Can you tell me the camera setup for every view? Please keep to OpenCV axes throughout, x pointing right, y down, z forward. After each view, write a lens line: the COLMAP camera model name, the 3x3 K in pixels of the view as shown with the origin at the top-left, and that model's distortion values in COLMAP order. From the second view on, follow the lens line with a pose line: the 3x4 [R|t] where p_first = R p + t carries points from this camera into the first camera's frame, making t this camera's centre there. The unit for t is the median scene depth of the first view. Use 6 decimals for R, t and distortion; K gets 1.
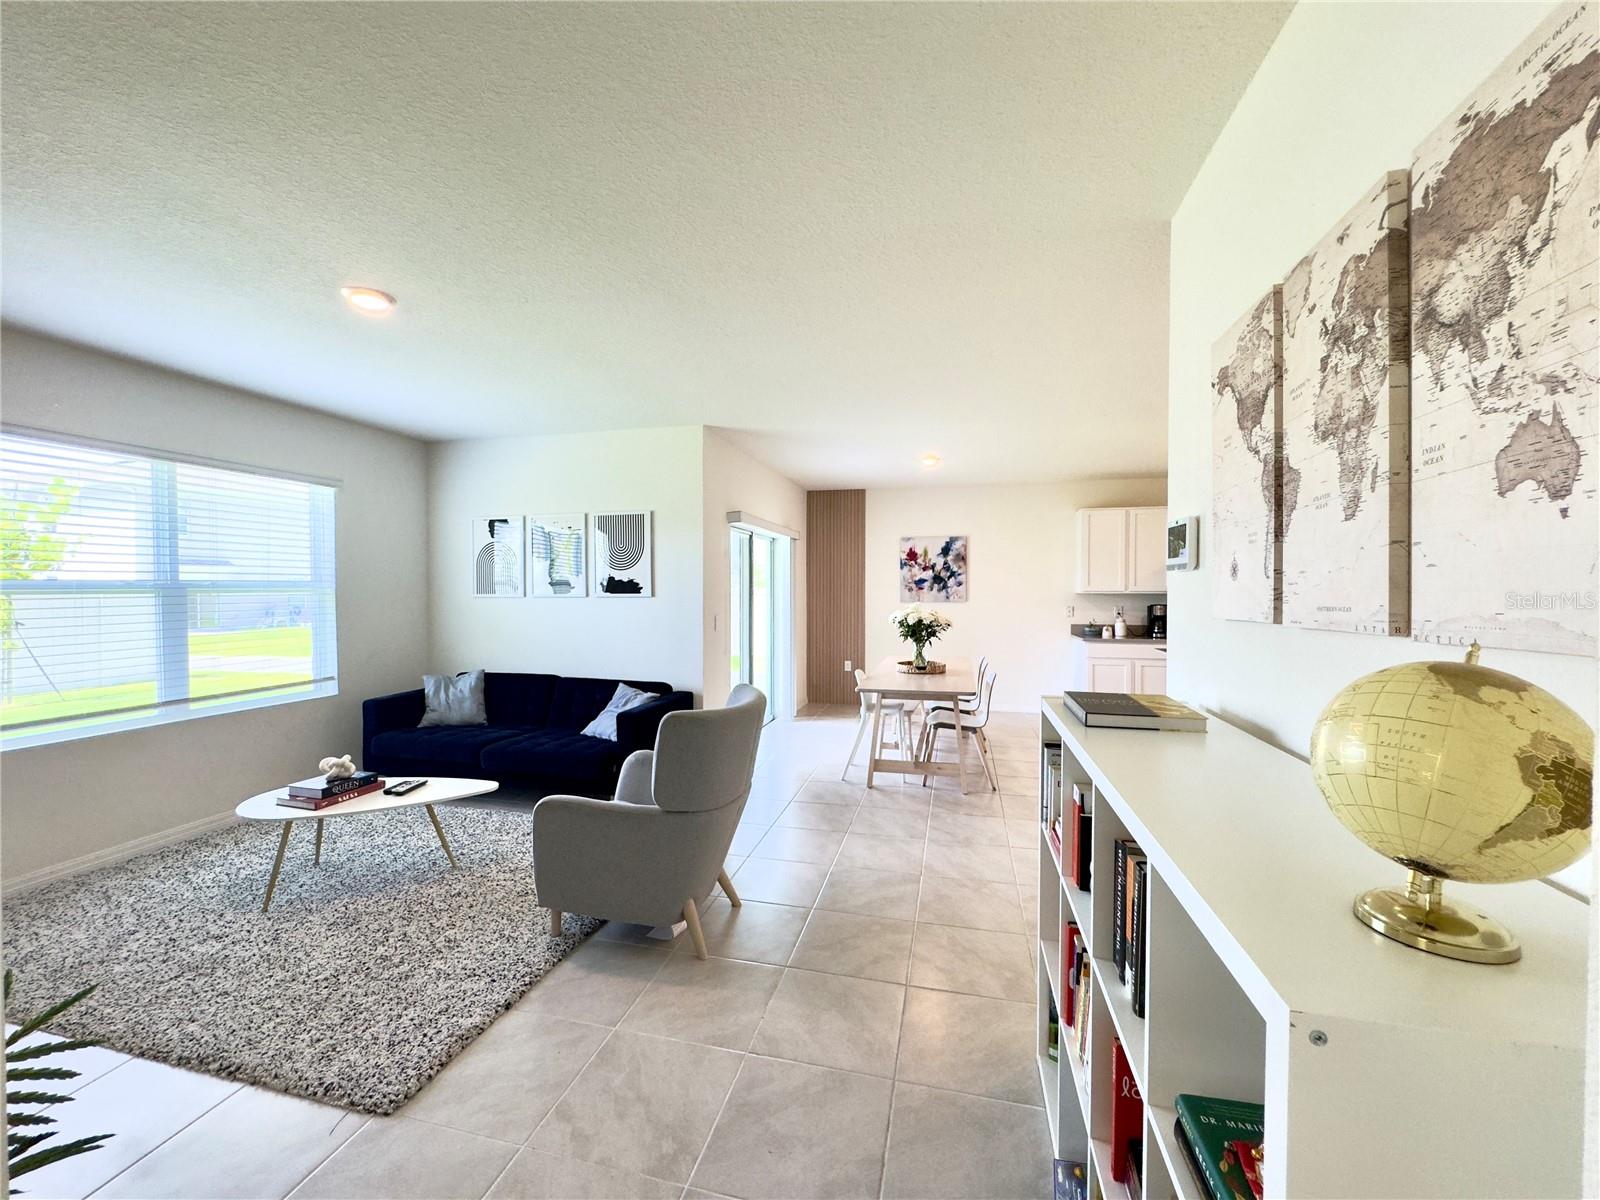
lens RADIAL K [[643.9, 0, 809.1], [0, 643.9, 599.8], [0, 0, 1]] dist [0.000867, 0.000108]
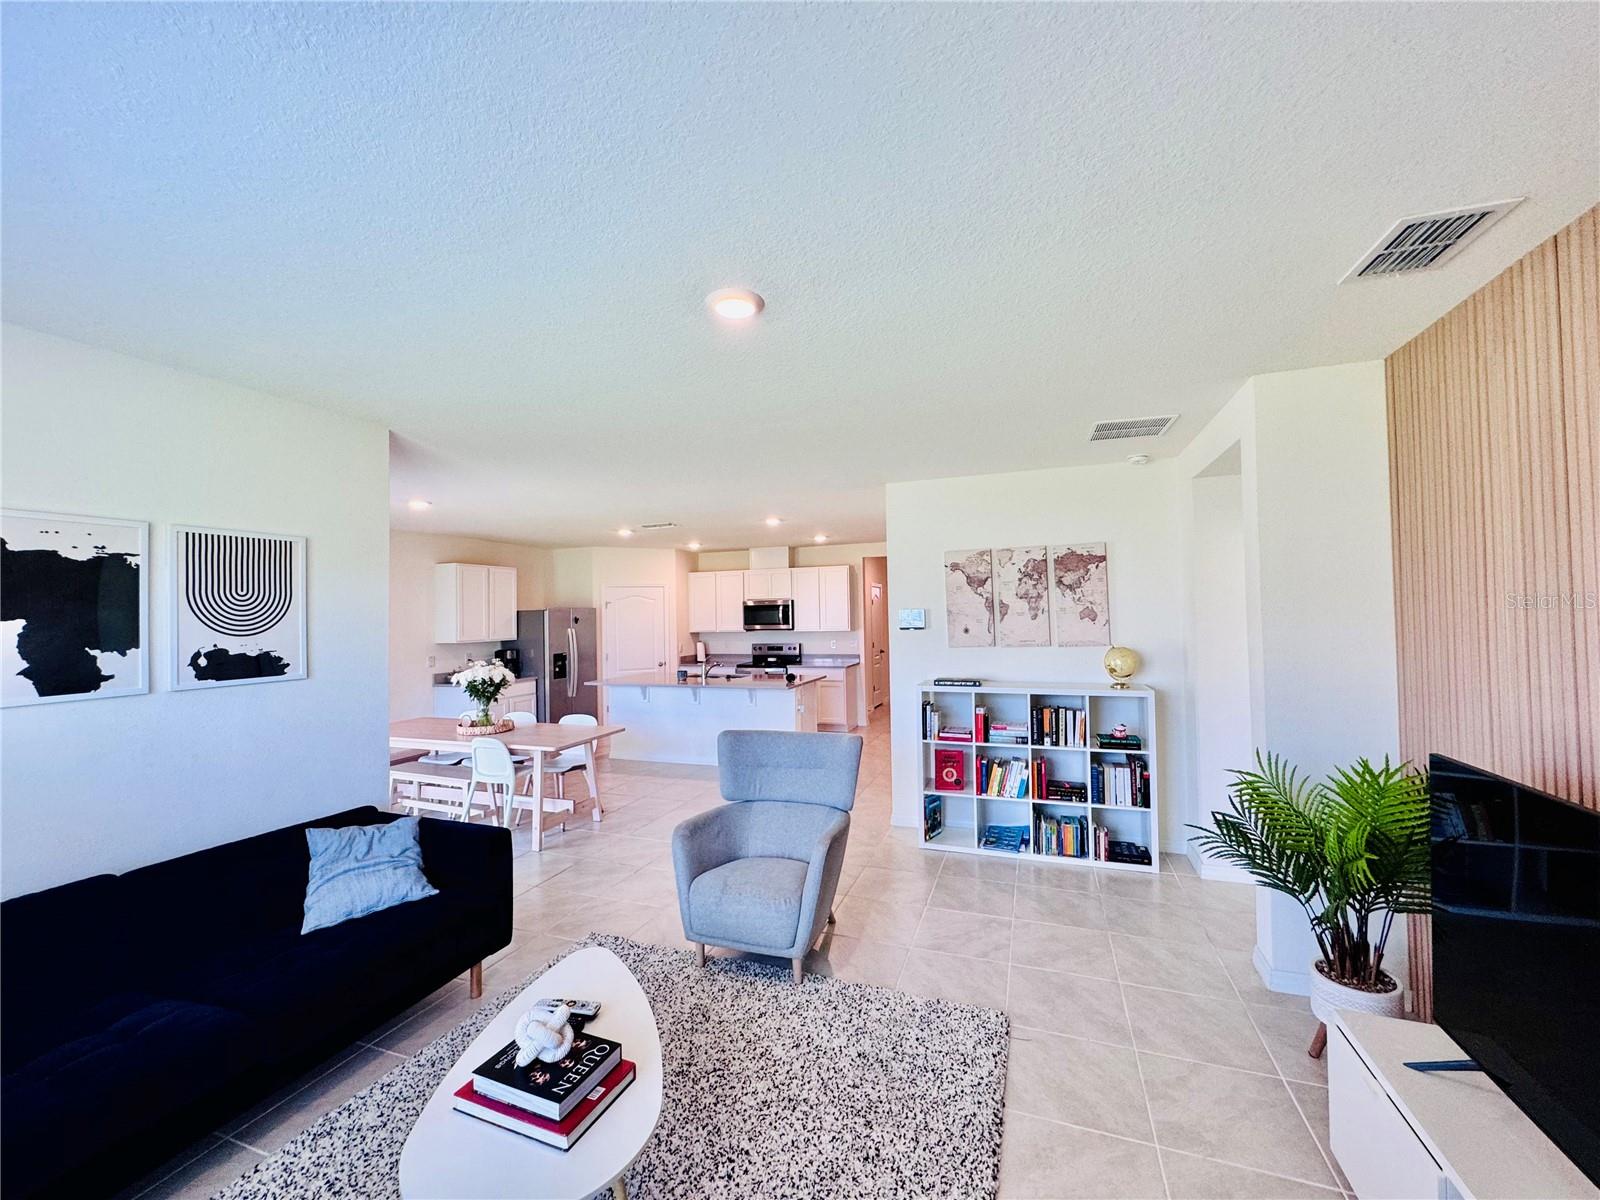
lens RADIAL K [[643.9, 0, 799.3], [0, 643.9, 596.1], [0, 0, 1]] dist [0.000867, 0.000108]
pose [[0.126637, 0.028018, 0.991553, -0.793435], [0.037752, 0.998741, -0.033043, -0.044333], [-0.991230, 0.041618, 0.125420, 0.443926]]
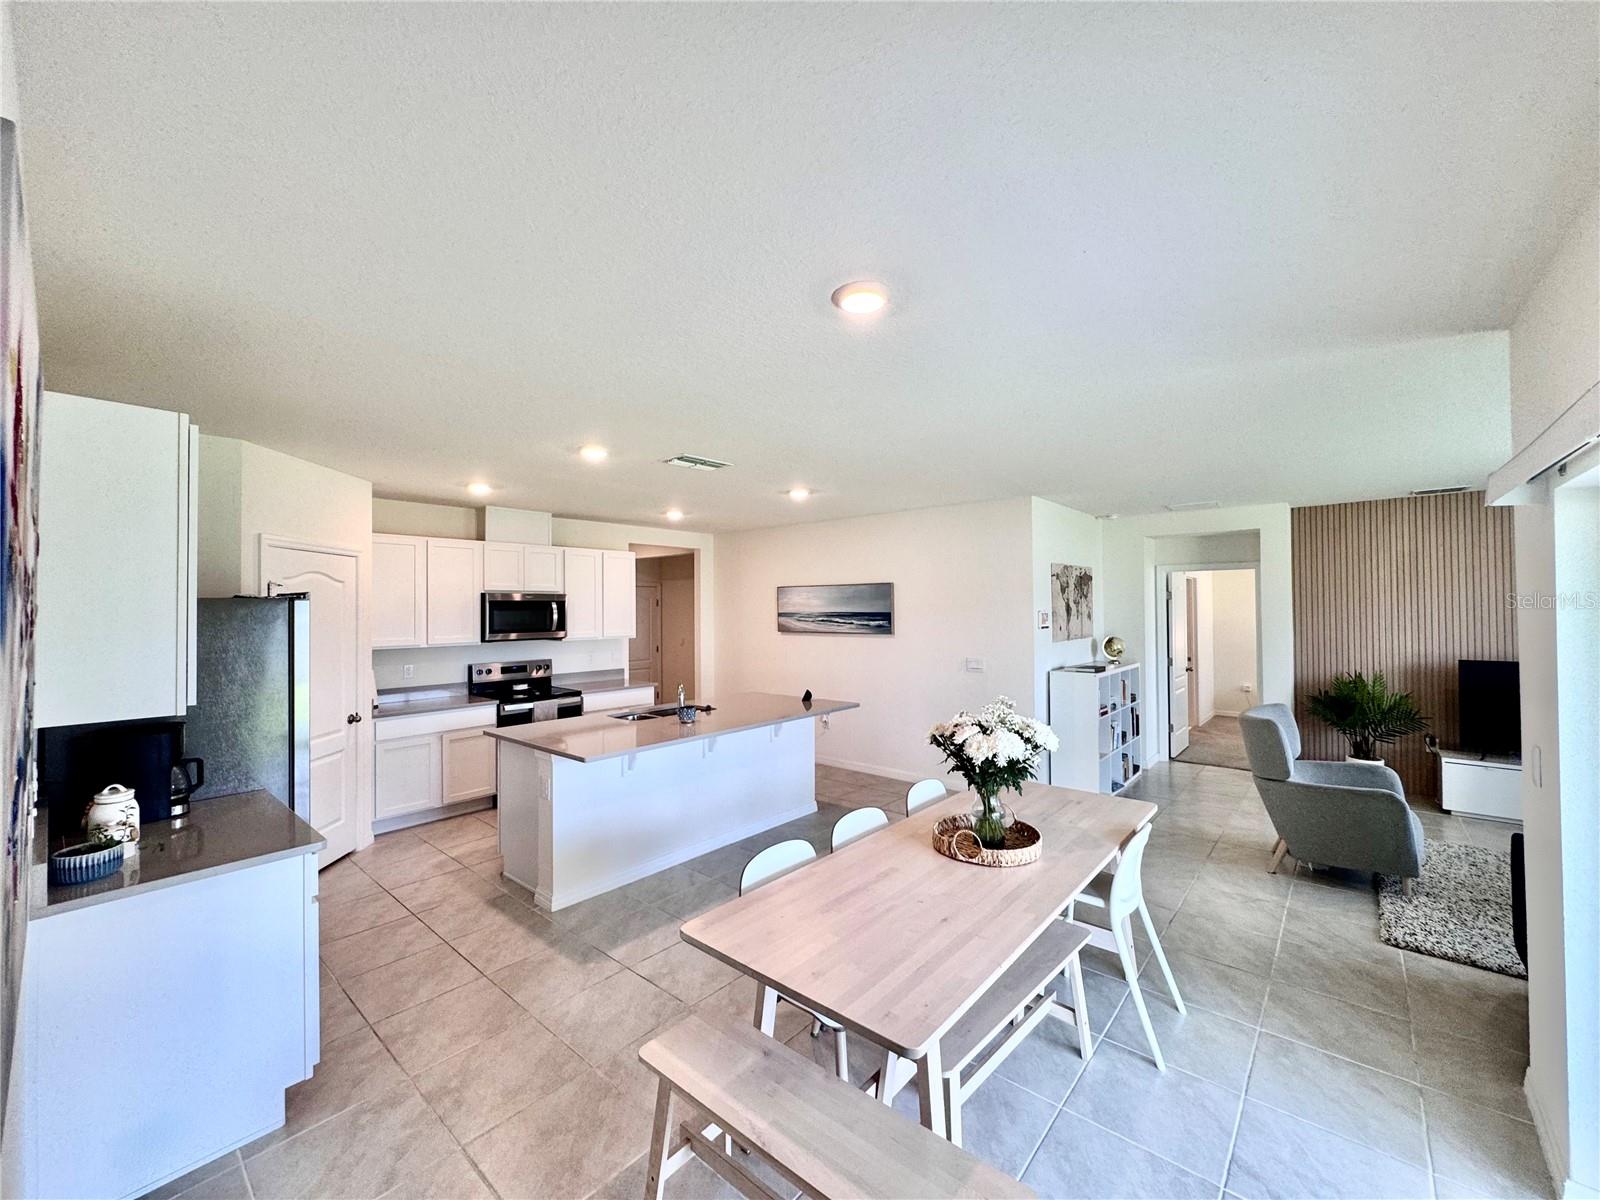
lens RADIAL K [[643.9, 0, 802.4], [0, 643.9, 602.8], [0, 0, 1]] dist [0.000867, 0.000108]
pose [[-0.884108, 0.009678, 0.467183, 0.073100], [0.015476, 0.999843, 0.008573, -0.080710], [-0.467027, 0.014810, -0.884119, 1.584877]]
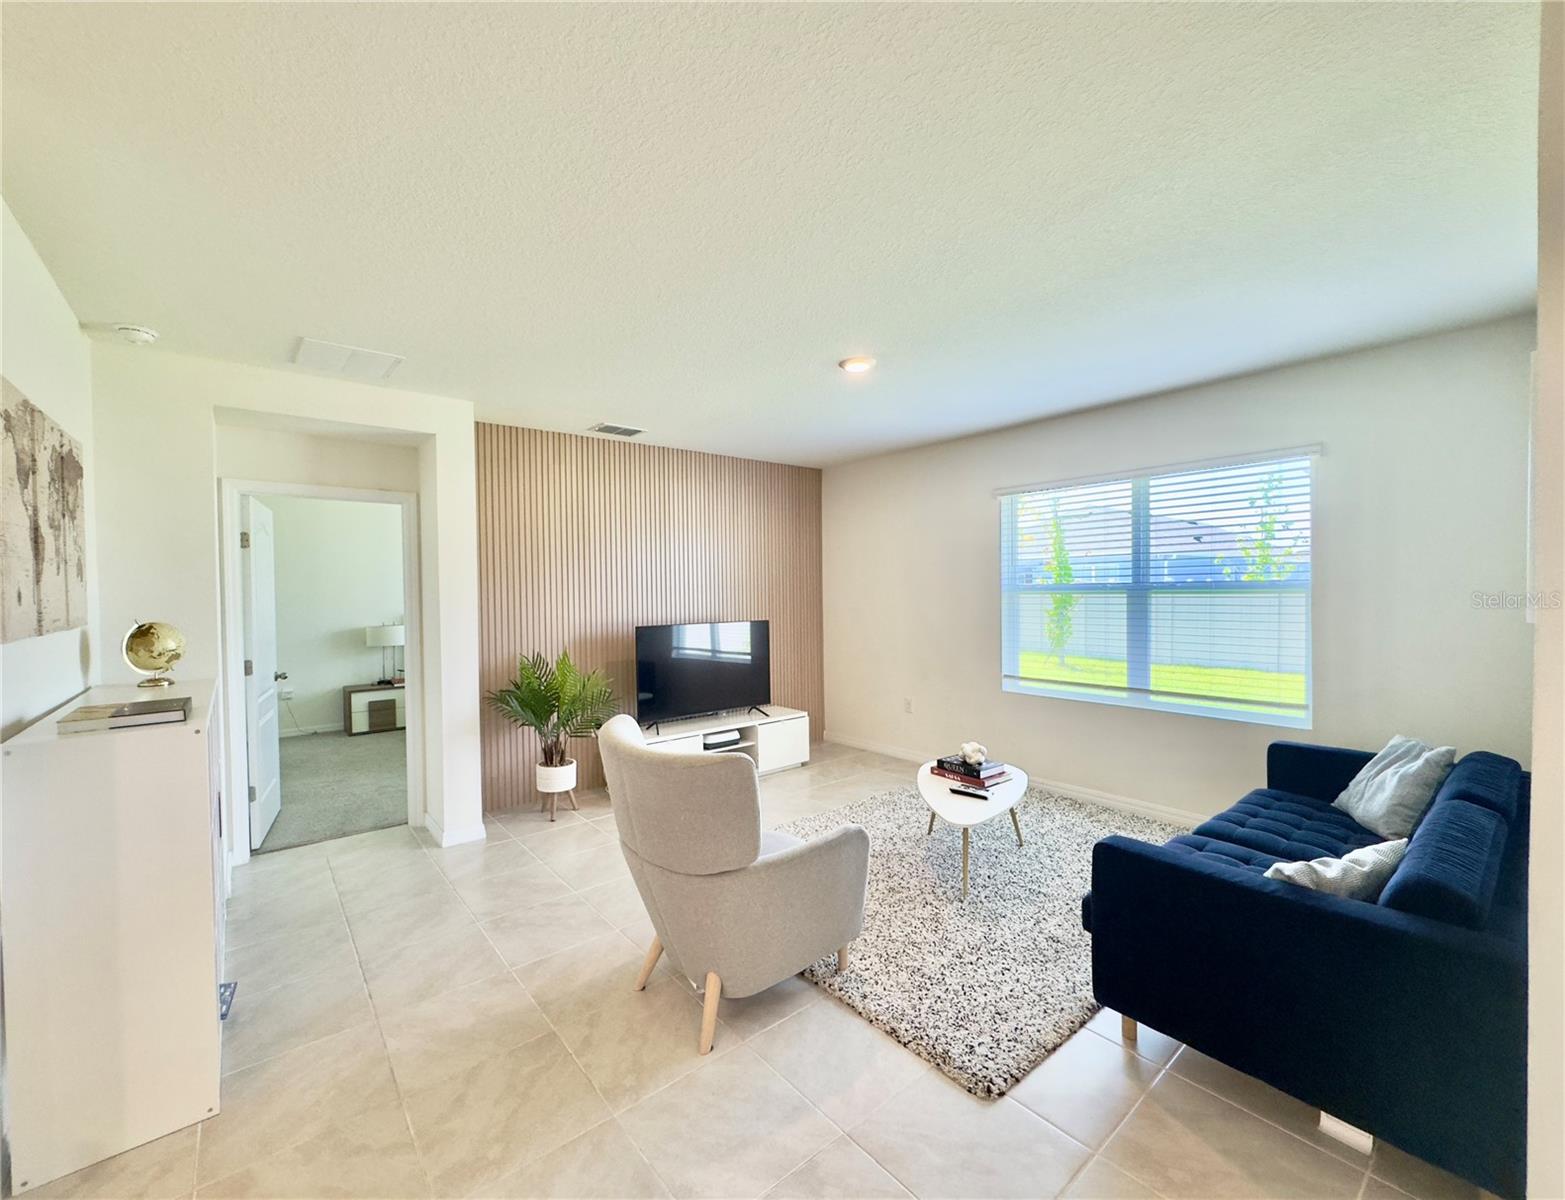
lens RADIAL K [[670.8, 0, 776.7], [0, 670.8, 596.0], [0, 0, 1]] dist [-0.003489, 0.000116]
pose [[-0.625829, 0.016552, -0.779785, 0.235984], [0.000811, 0.999788, 0.020571, -0.022658], [0.779960, 0.012242, -0.625710, 0.886832]]
